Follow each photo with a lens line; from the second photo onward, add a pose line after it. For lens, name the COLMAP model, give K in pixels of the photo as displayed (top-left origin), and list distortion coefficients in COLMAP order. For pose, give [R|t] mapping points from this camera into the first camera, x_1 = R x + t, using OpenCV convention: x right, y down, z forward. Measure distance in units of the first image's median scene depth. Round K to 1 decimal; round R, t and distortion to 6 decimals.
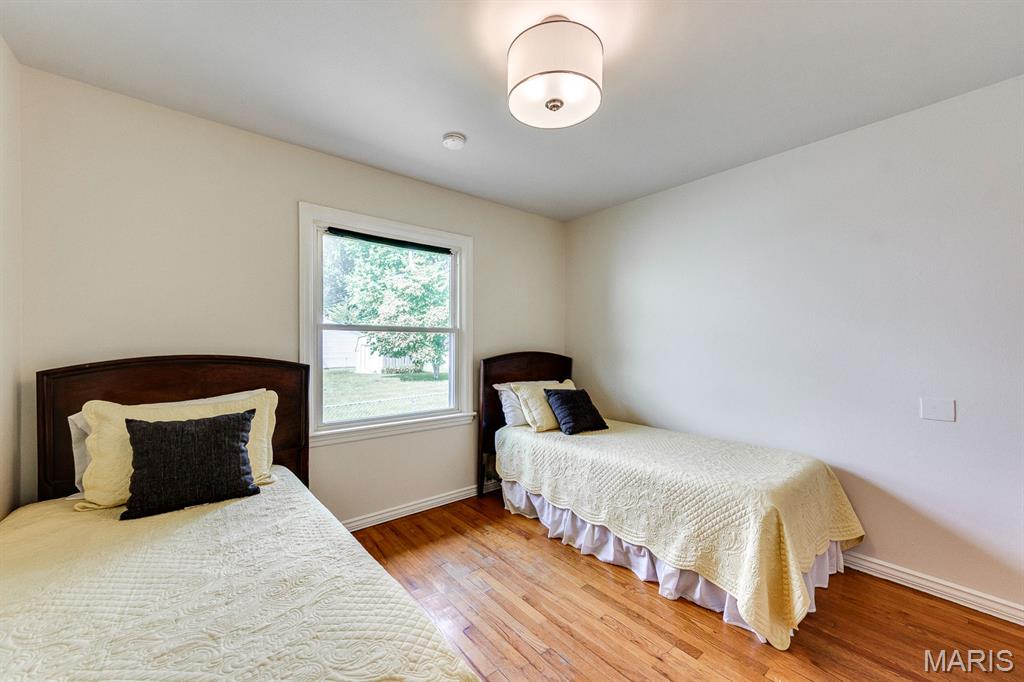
lens RADIAL K [[400.0, 0, 506.1], [0, 400.0, 346.9], [0, 0, 1]] dist [0.000330, -0.000103]
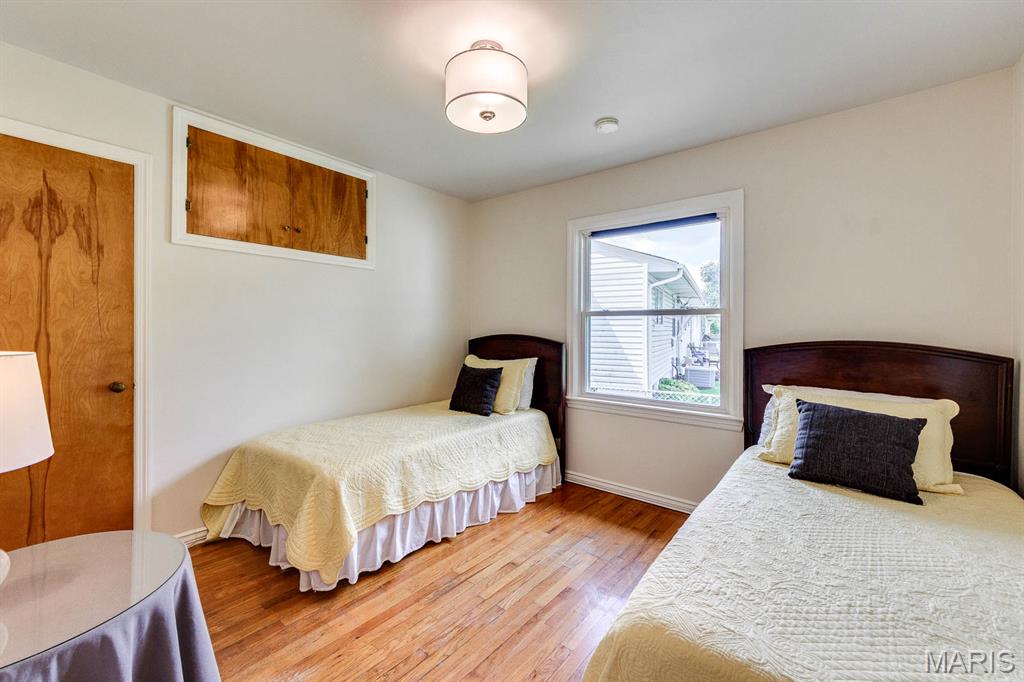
lens RADIAL K [[423.8, 0, 494.6], [0, 423.8, 329.4], [0, 0, 1]] dist [0.000150, 0.000039]
pose [[0.175140, 0.006588, -0.984521, 0.813762], [-0.006622, 0.999963, 0.005513, -0.008005], [0.984521, 0.005554, 0.175177, 0.507581]]
